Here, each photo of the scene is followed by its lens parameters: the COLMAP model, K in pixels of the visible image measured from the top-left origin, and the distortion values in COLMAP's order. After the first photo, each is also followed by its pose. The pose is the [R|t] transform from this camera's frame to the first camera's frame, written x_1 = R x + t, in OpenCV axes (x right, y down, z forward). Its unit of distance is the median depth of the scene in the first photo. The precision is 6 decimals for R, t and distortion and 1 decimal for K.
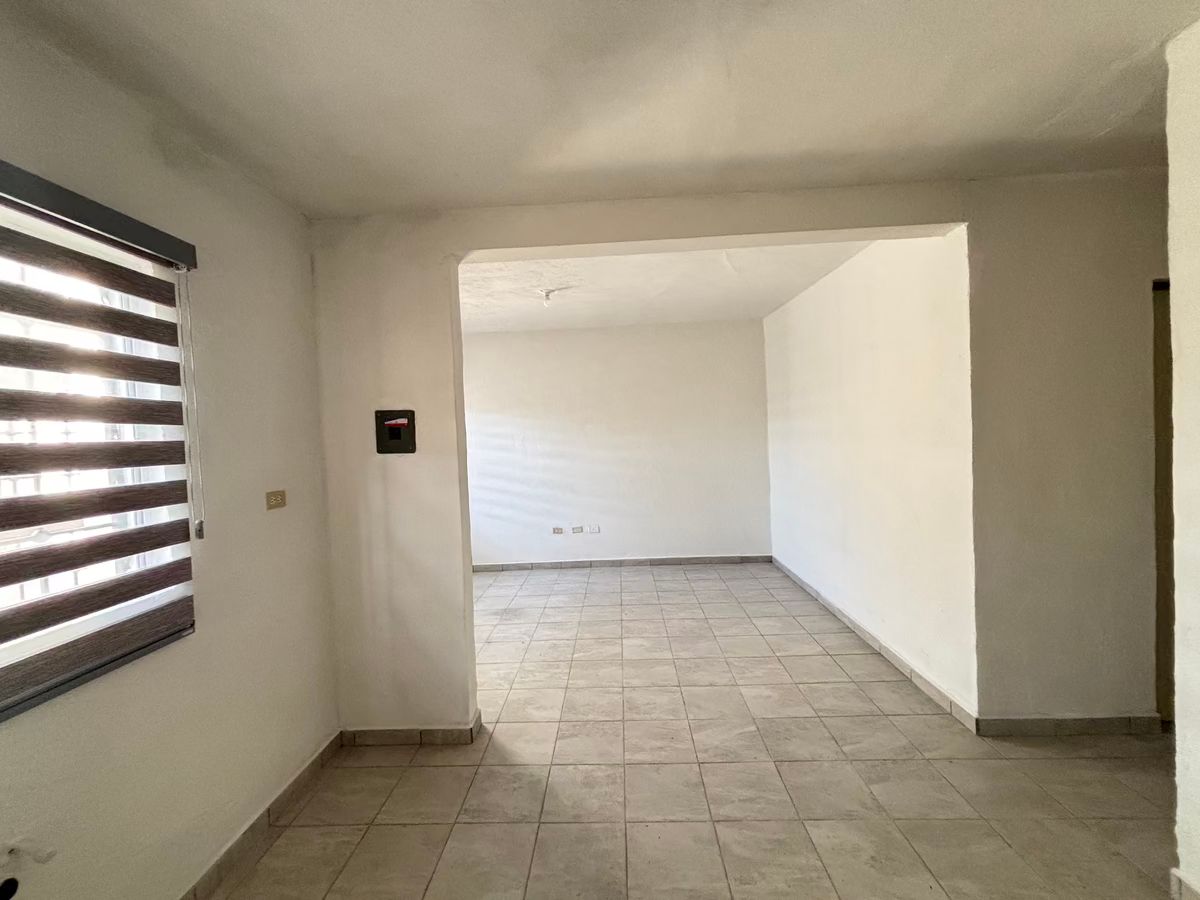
lens RADIAL K [[474.1, 0, 600.0], [0, 474.1, 450.0], [0, 0, 1]] dist [0.000179, -0.000041]
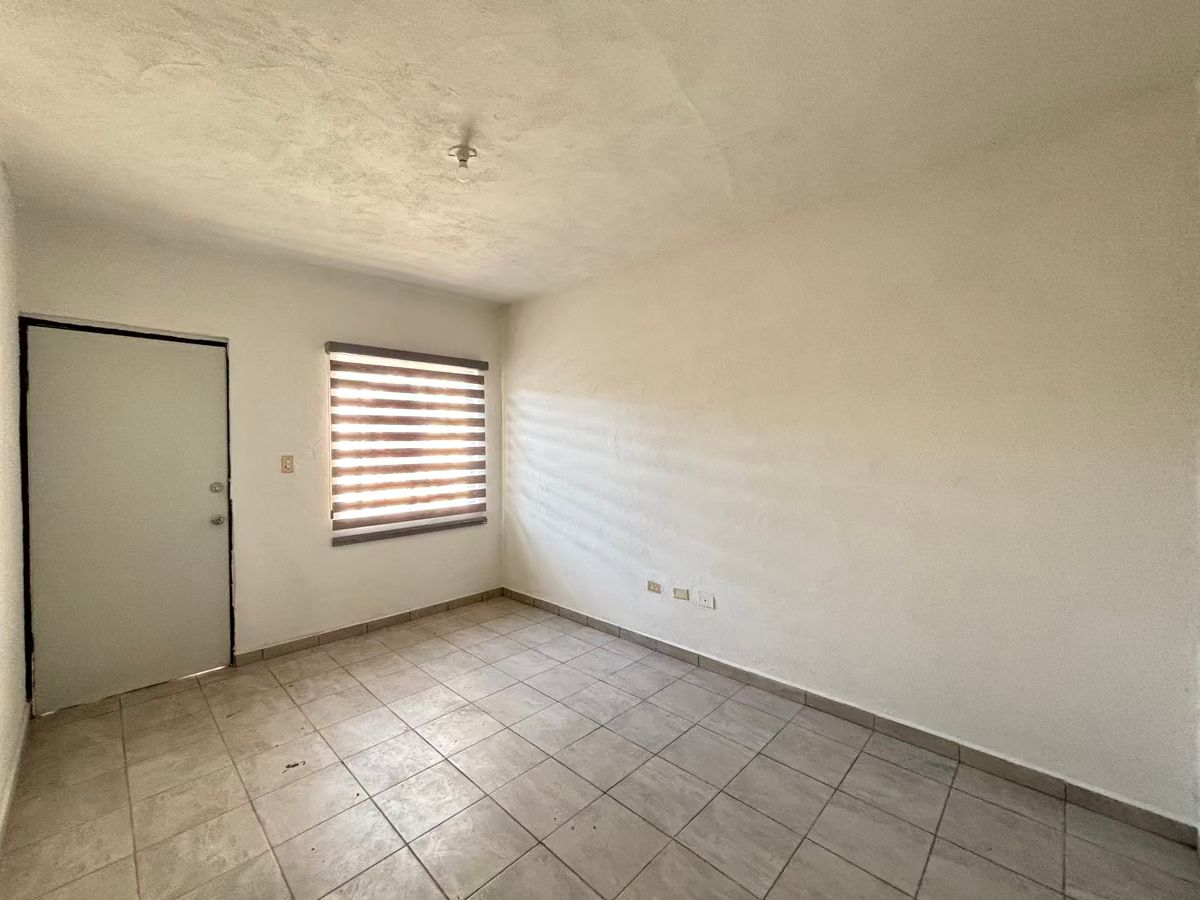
lens RADIAL K [[486.9, 0, 598.5], [0, 486.9, 448.8], [0, 0, 1]] dist [0.002354, 0.000046]
pose [[0.749102, 0.047609, -0.660741, 0.463998], [-0.047537, 0.998706, 0.018067, -0.026642], [0.660747, 0.017875, 0.750396, 0.855475]]
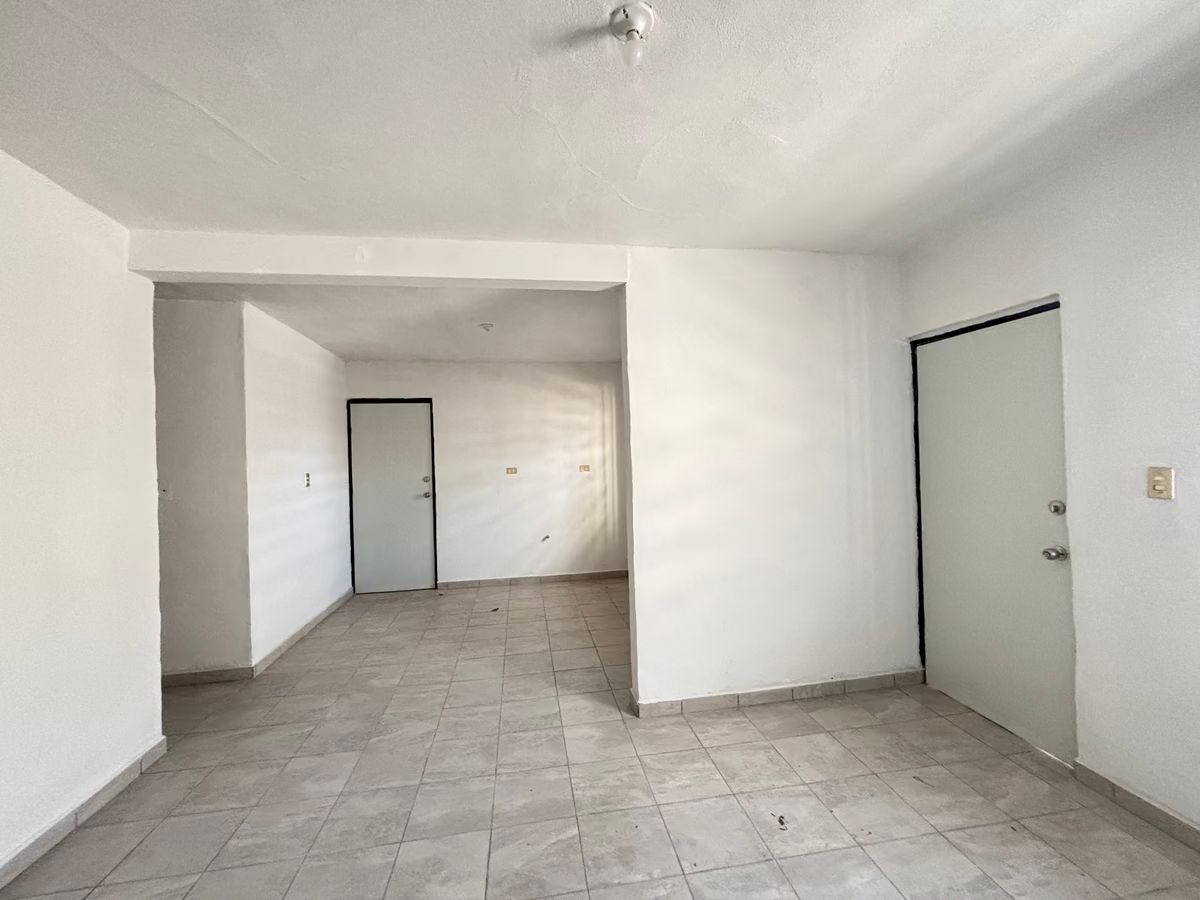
lens RADIAL K [[486.9, 0, 598.5], [0, 486.9, 448.8], [0, 0, 1]] dist [0.002354, 0.000046]
pose [[-0.977303, 0.068859, -0.200341, 0.006267], [0.063976, 0.997478, 0.030751, -0.042693], [0.201953, 0.017236, -0.979244, 1.658842]]
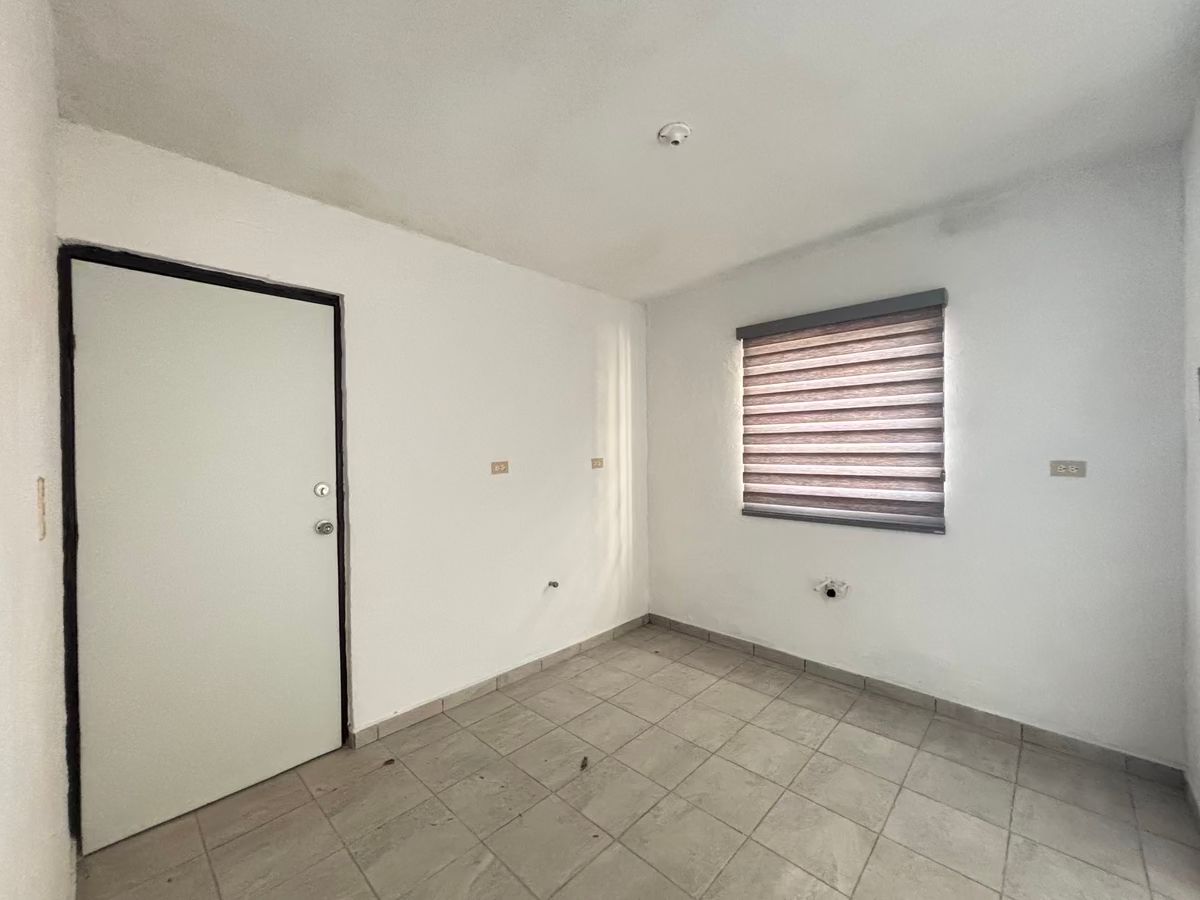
lens RADIAL K [[486.9, 0, 598.5], [0, 486.9, 448.8], [0, 0, 1]] dist [0.002354, 0.000046]
pose [[-0.658456, 0.057657, -0.750407, 0.532131], [0.018172, 0.997989, 0.060734, -0.016839], [0.752399, 0.026354, -0.658180, 0.610897]]
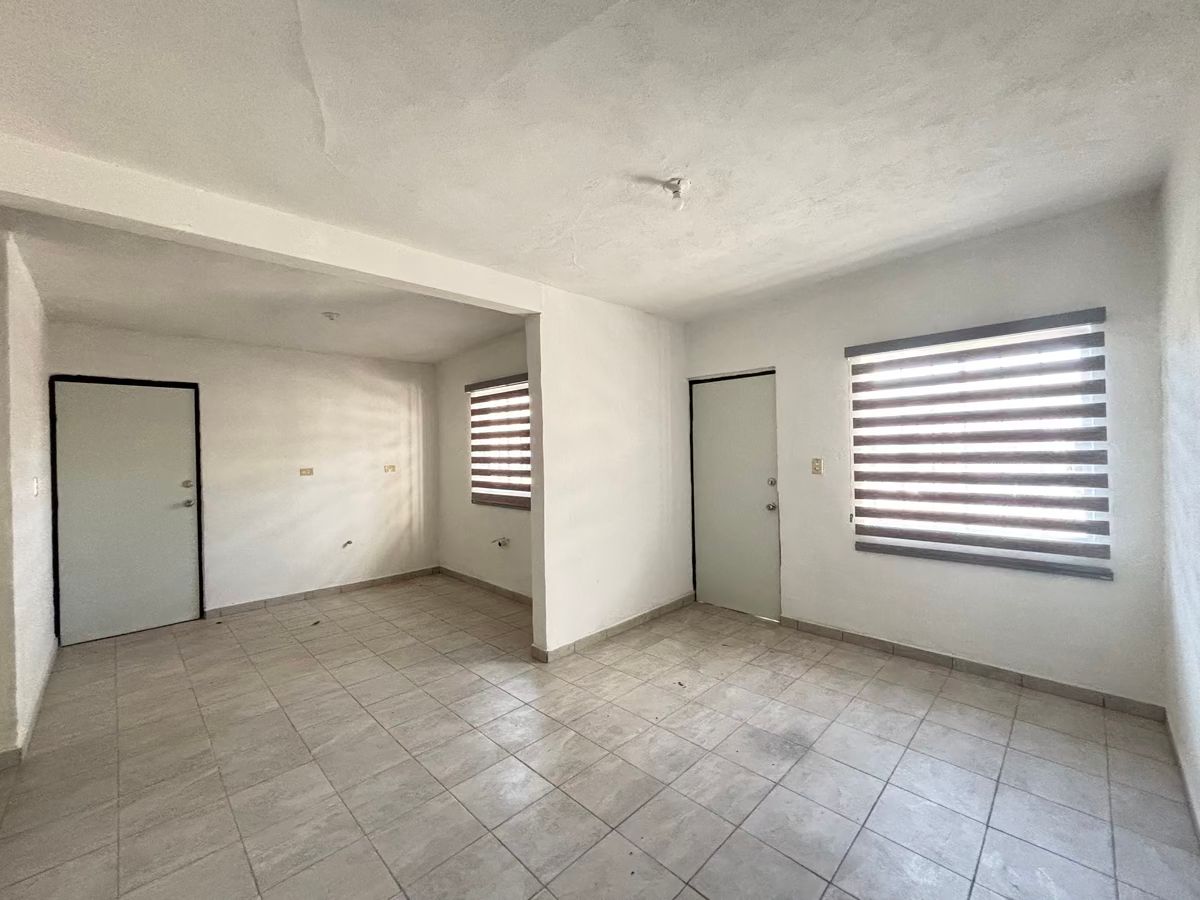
lens RADIAL K [[486.9, 0, 598.5], [0, 486.9, 448.8], [0, 0, 1]] dist [0.002354, 0.000046]
pose [[-0.674160, 0.055702, -0.736482, 0.493779], [0.026016, 0.998324, 0.051692, -0.061342], [0.738127, 0.015689, -0.674479, 1.635737]]
